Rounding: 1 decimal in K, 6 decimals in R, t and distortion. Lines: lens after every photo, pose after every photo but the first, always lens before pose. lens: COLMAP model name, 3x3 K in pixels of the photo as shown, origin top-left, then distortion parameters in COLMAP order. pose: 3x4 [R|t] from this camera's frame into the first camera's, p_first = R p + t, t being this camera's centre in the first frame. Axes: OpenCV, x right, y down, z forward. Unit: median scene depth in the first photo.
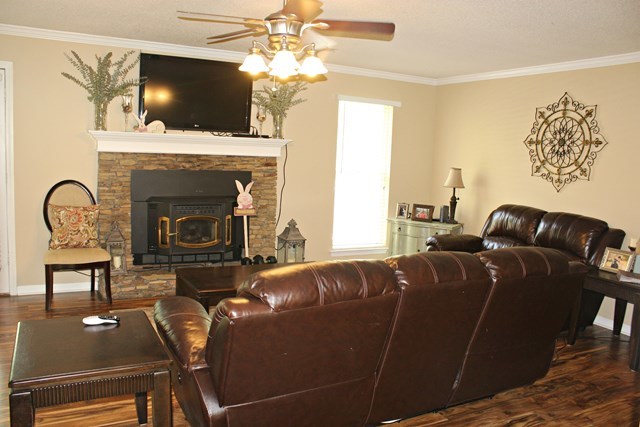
lens RADIAL K [[560.4, 0, 320.0], [0, 560.4, 213.5], [0, 0, 1]] dist [-0.116146, 0.009318]
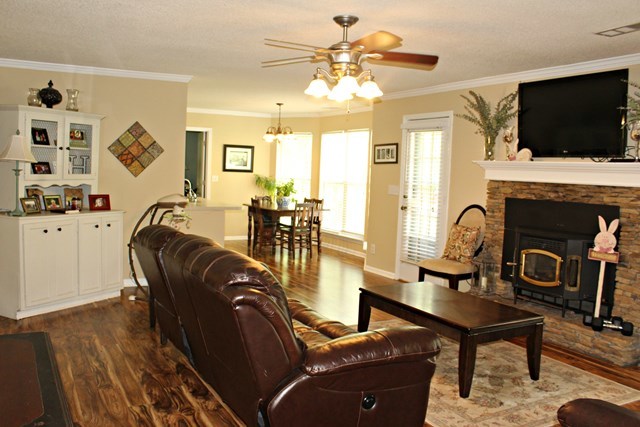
lens RADIAL K [[560.4, 0, 320.0], [0, 560.4, 213.5], [0, 0, 1]] dist [-0.116146, 0.009318]
pose [[-0.010696, 0.032098, -0.999428, 0.657633], [-0.149313, 0.988228, 0.033336, -0.029870], [0.988732, 0.149584, -0.005777, 0.626577]]
